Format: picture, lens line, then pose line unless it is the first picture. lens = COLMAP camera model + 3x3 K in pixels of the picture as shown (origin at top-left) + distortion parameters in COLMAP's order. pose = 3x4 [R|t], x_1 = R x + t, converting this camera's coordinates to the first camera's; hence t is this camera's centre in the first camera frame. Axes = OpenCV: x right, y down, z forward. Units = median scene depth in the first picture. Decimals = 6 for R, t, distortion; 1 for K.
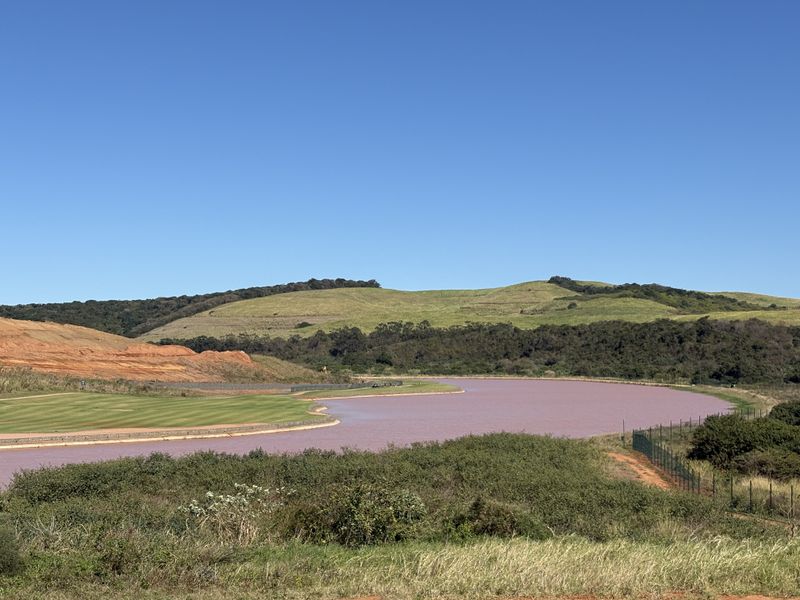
lens RADIAL K [[1328.6, 0, 400.1], [0, 1328.6, 300.6], [0, 0, 1]] dist [0.164430, 0.000000]
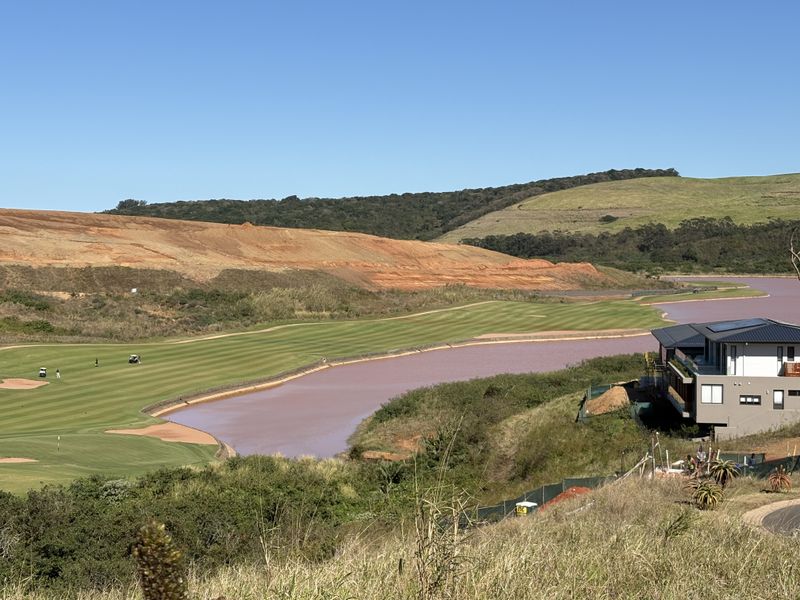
lens RADIAL K [[1364.1, 0, 401.3], [0, 1364.1, 299.8], [0, 0, 1]] dist [0.154001, 0.000000]
pose [[0.978502, 0.010120, -0.205989, -0.009751], [0.008301, 0.996053, 0.088368, -0.019150], [0.206071, -0.088179, 0.974556, -0.139406]]
